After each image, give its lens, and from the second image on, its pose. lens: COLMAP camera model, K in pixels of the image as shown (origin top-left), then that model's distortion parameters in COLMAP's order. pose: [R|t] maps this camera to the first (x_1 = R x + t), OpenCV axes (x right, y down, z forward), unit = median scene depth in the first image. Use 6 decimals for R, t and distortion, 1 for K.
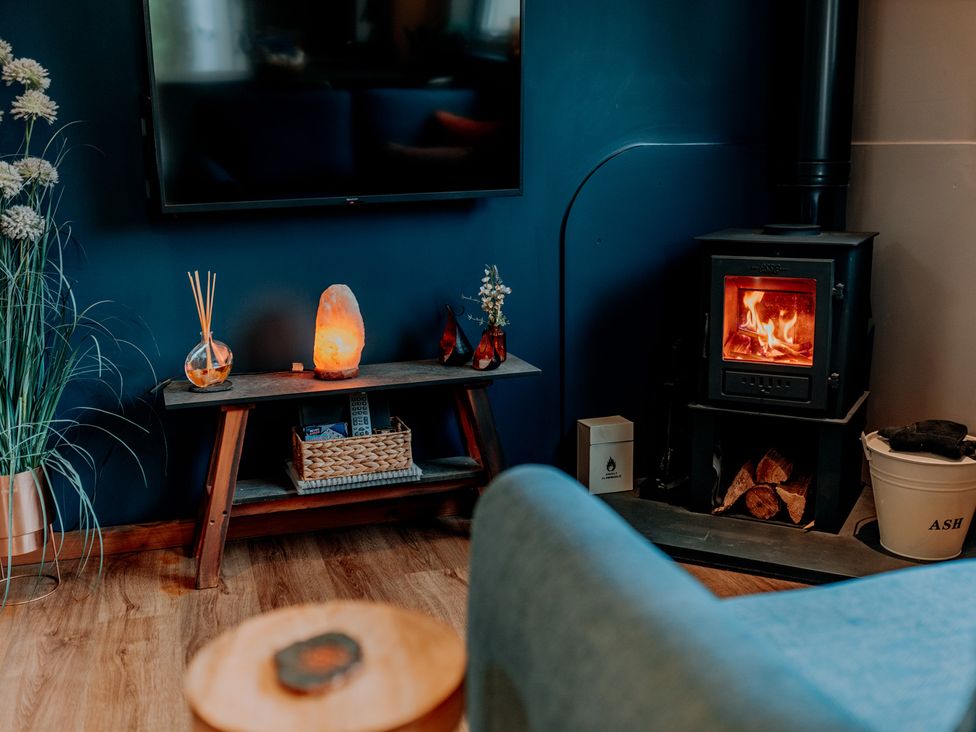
lens RADIAL K [[1052.8, 0, 472.8], [0, 1052.8, 370.0], [0, 0, 1]] dist [-0.007929, 0.000000]
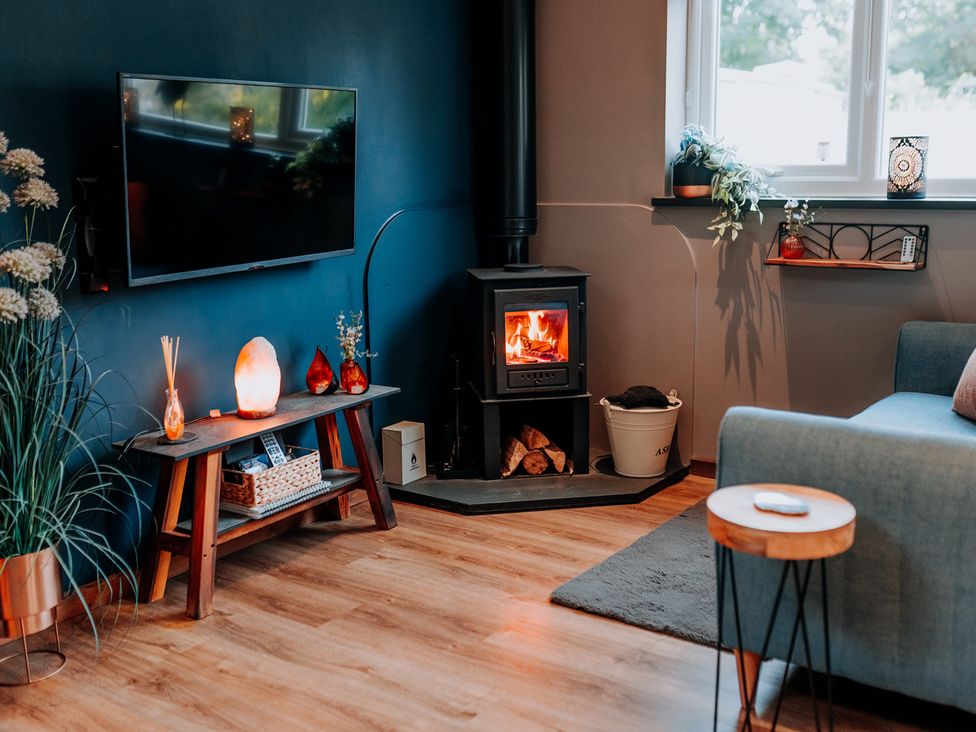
lens RADIAL K [[1052.8, 0, 495.8], [0, 1052.8, 370.9], [0, 0, 1]] dist [-0.007929, 0.000000]
pose [[0.783010, -0.116806, 0.610943, -0.633515], [0.130897, 0.991158, 0.021736, -0.033833], [-0.608080, 0.062951, 0.791376, -0.086147]]
